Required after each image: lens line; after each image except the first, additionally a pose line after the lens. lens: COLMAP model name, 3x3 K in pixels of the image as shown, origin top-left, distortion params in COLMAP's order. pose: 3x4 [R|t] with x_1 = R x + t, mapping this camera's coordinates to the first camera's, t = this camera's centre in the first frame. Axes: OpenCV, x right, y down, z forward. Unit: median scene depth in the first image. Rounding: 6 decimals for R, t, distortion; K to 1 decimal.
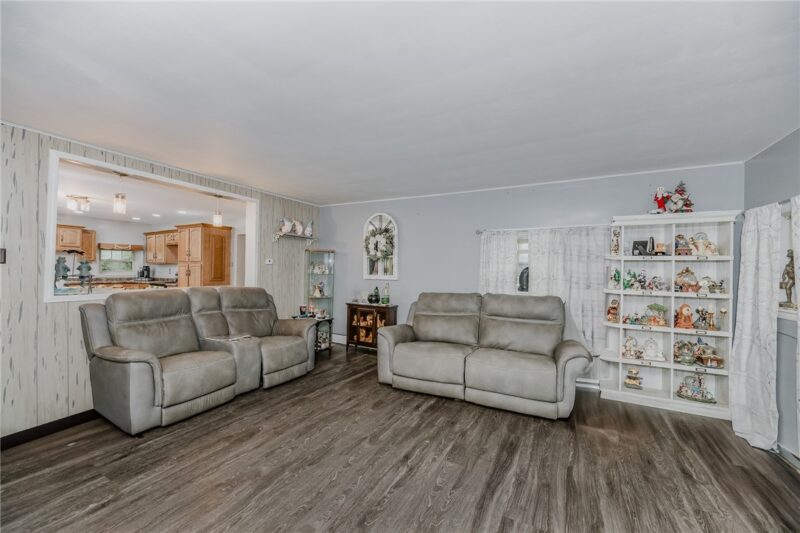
lens RADIAL K [[307.0, 0, 400.0], [0, 307.0, 266.5], [0, 0, 1]] dist [-0.001611, -0.000076]
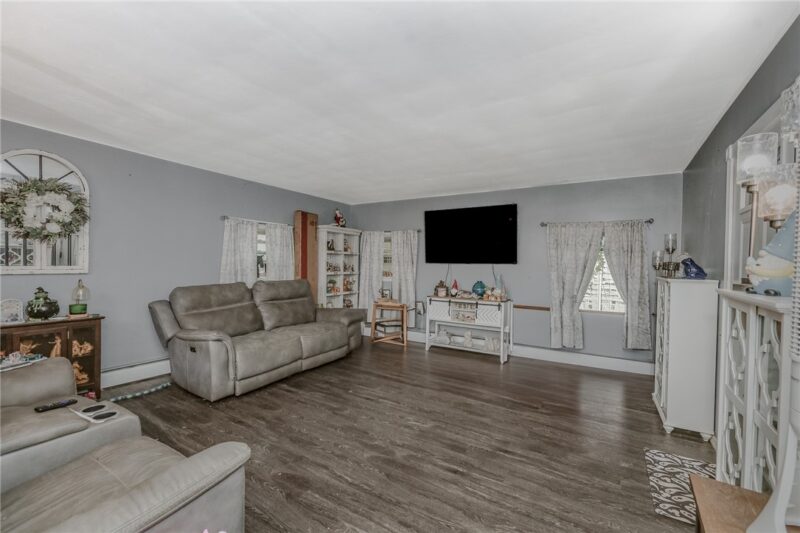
lens RADIAL K [[332.3, 0, 400.0], [0, 332.3, 266.5], [0, 0, 1]] dist [-0.001235, -0.000102]
pose [[0.069339, -0.024969, 0.997281, -1.035892], [-0.032655, 0.999094, 0.027285, -0.012240], [-0.997059, -0.034458, 0.068460, 0.556952]]
